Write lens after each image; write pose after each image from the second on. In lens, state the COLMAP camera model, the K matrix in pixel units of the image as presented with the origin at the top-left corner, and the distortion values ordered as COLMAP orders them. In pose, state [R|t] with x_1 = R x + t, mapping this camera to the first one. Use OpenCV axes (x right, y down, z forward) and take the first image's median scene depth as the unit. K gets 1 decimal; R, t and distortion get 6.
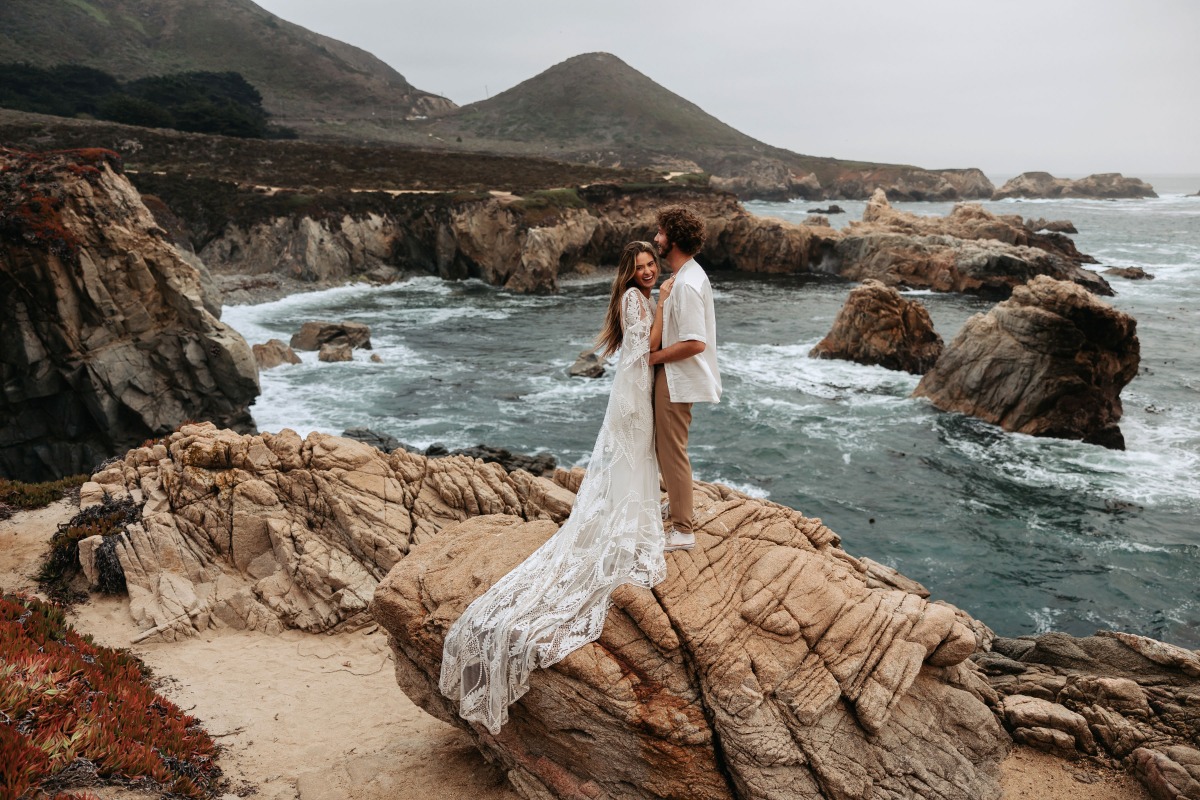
lens RADIAL K [[970.5, 0, 608.6], [0, 970.5, 372.3], [0, 0, 1]] dist [0.006519, -0.004837]
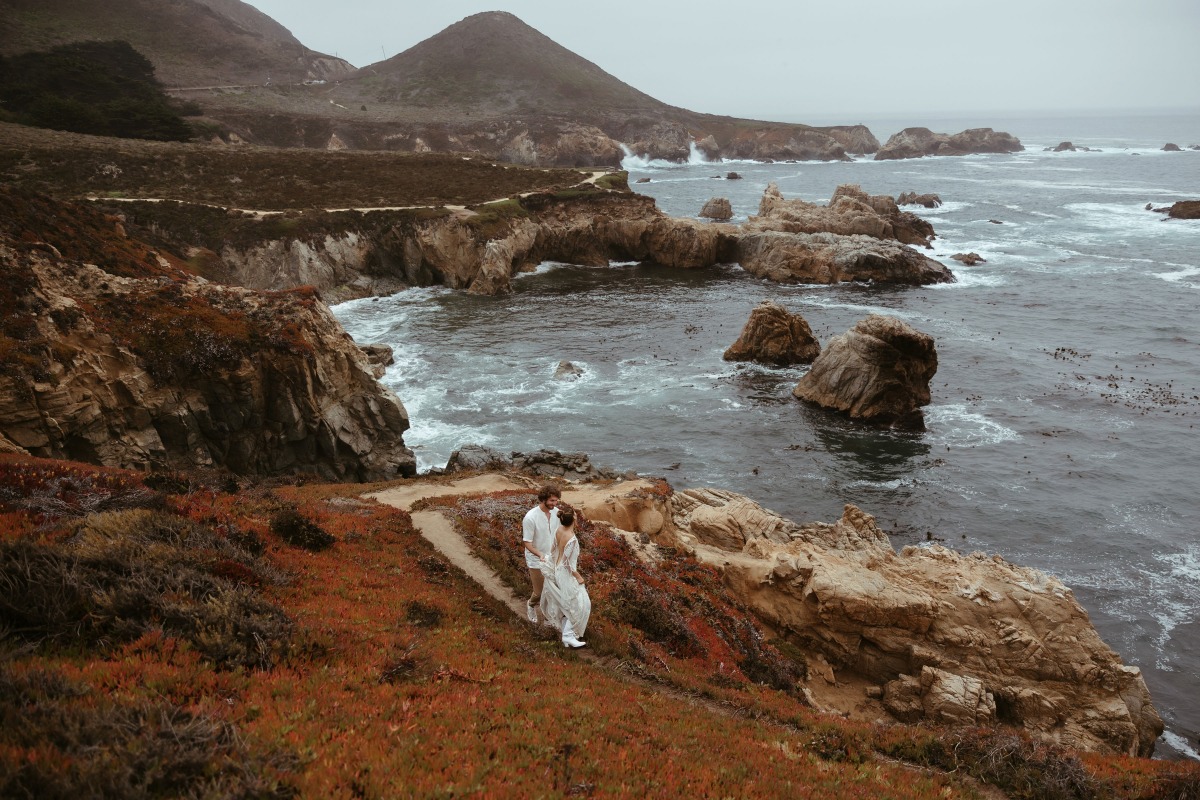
lens RADIAL K [[1207.7, 0, 592.1], [0, 1207.7, 395.0], [0, 0, 1]] dist [0.015163, 0.000000]
pose [[0.992332, -0.052368, 0.111956, -0.285698], [0.041023, 0.994005, 0.101346, -0.235685], [-0.116592, -0.095976, 0.988532, -1.106148]]
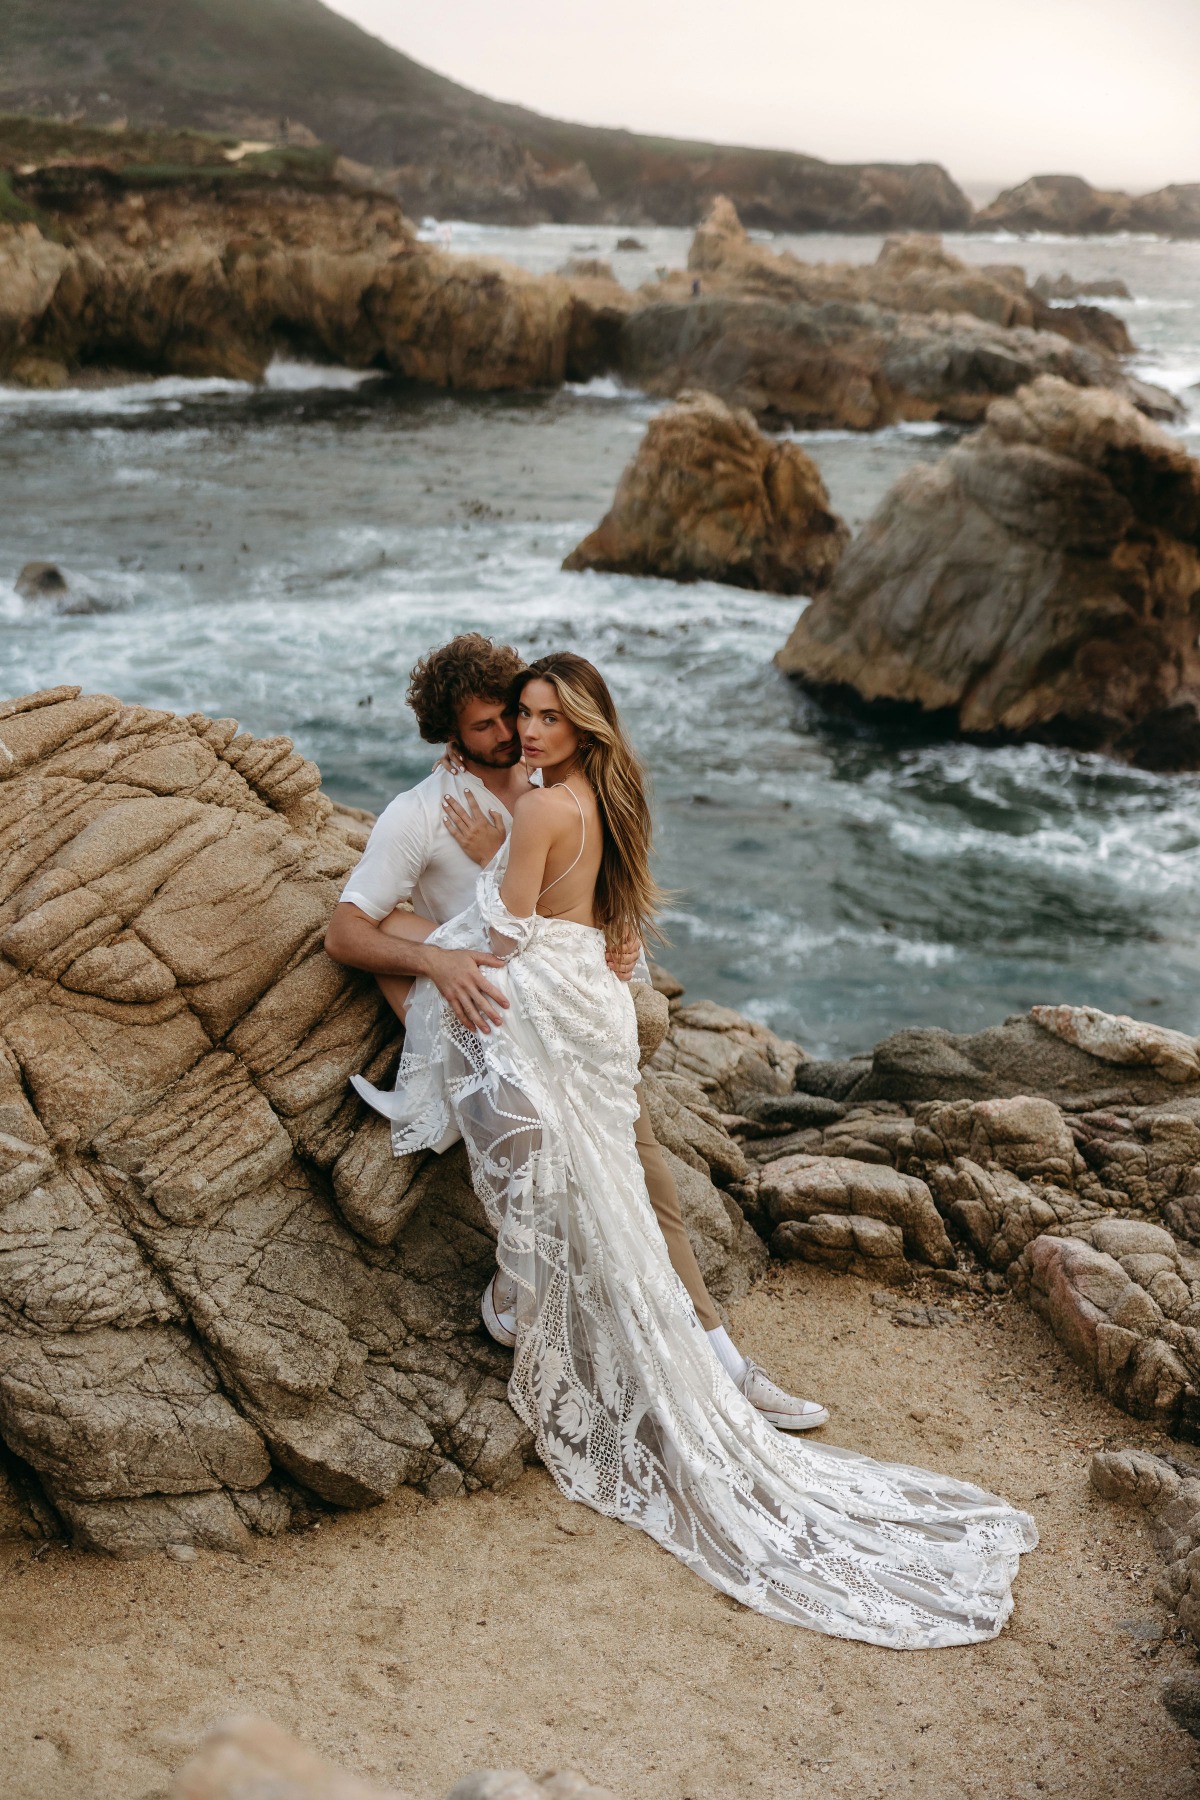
lens RADIAL K [[2185.8, 0, 647.9], [0, 2185.8, 887.1], [0, 0, 1]] dist [-0.000021, 0.000000]
pose [[0.974299, -0.042748, 0.221165, 0.031223], [0.017456, 0.993204, 0.115074, 0.021655], [-0.224581, -0.108256, 0.968423, 0.023132]]
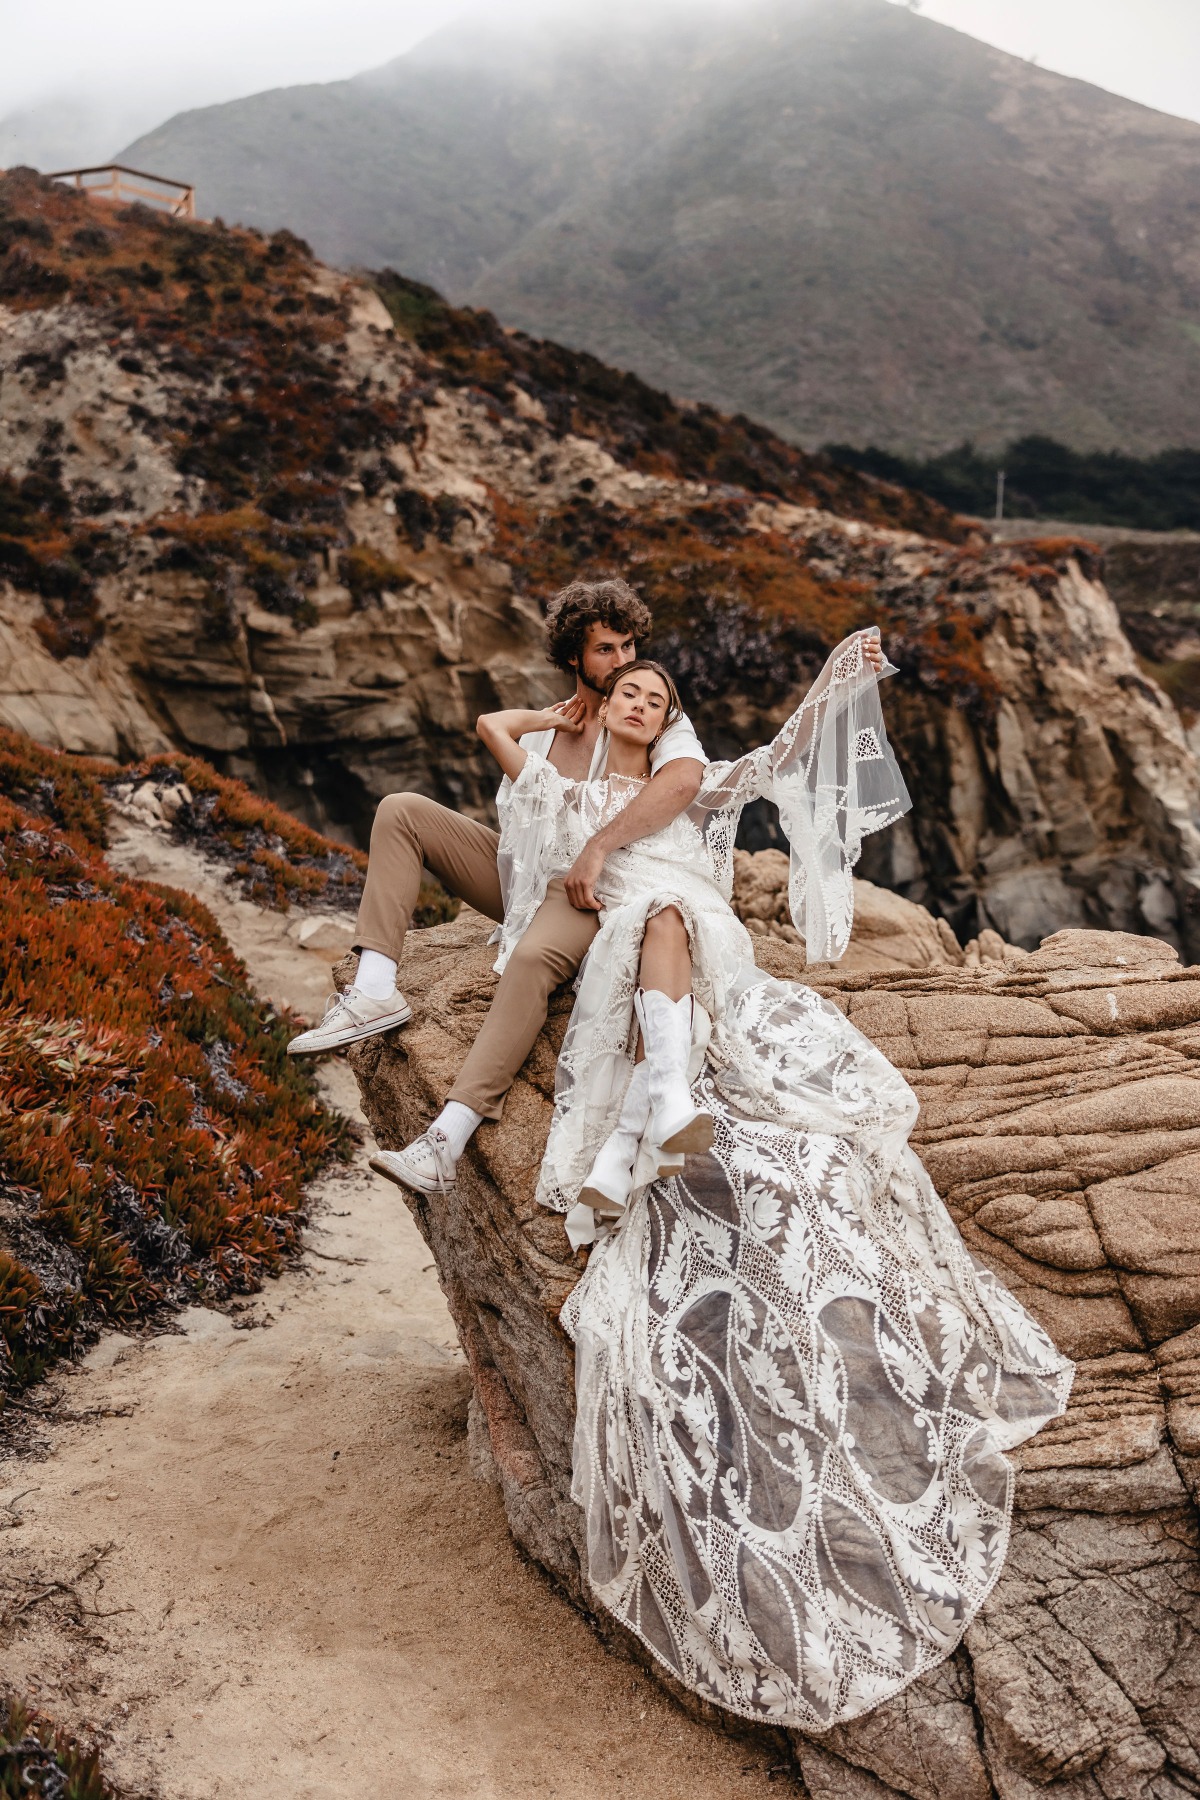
lens RADIAL K [[1811.6, 0, 588.8], [0, 1811.6, 908.0], [0, 0, 1]] dist [0.015163, 0.000000]
pose [[0.685102, 0.118984, -0.718664, 0.086246], [-0.163335, 0.986541, 0.007627, 0.027036], [0.709899, 0.112158, 0.695316, 0.066877]]
